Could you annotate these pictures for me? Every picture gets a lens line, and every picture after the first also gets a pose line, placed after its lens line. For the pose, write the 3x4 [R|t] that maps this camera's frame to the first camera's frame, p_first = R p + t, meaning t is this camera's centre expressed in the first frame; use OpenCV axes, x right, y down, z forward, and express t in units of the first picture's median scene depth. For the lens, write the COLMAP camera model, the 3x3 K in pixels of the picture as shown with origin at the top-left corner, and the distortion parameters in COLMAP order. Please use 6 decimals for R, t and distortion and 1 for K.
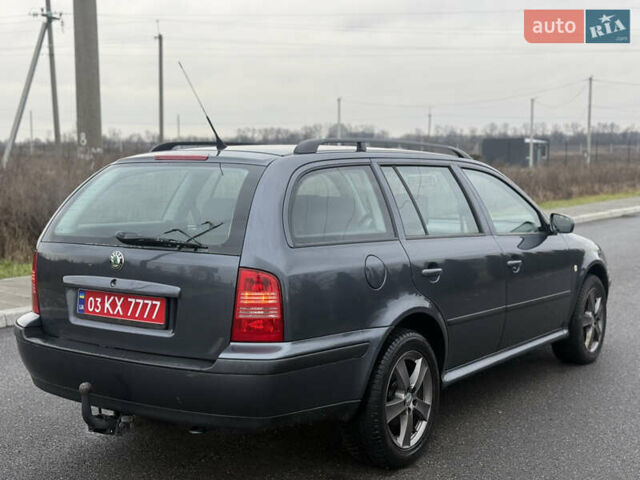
lens RADIAL K [[951.0, 0, 318.3], [0, 951.0, 238.2], [0, 0, 1]] dist [0.145250, 0.000000]
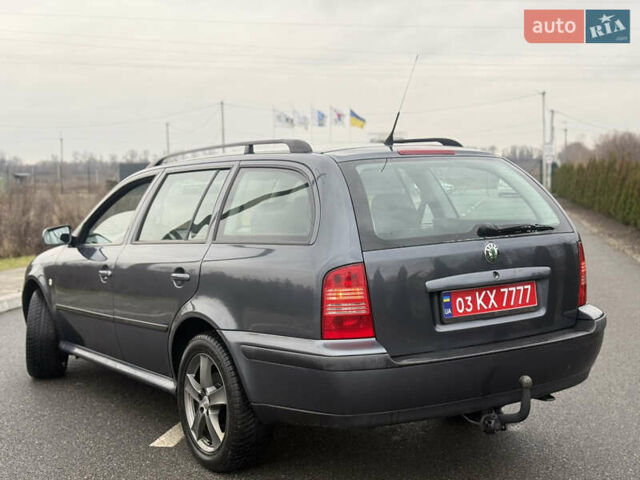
lens RADIAL K [[951.0, 0, 318.1], [0, 951.0, 241.1], [0, 0, 1]] dist [0.145250, 0.000000]
pose [[0.348344, -0.080636, 0.933892, -1.181897], [0.108254, 0.993088, 0.045368, -0.052245], [-0.931095, 0.085294, 0.354666, 0.813060]]
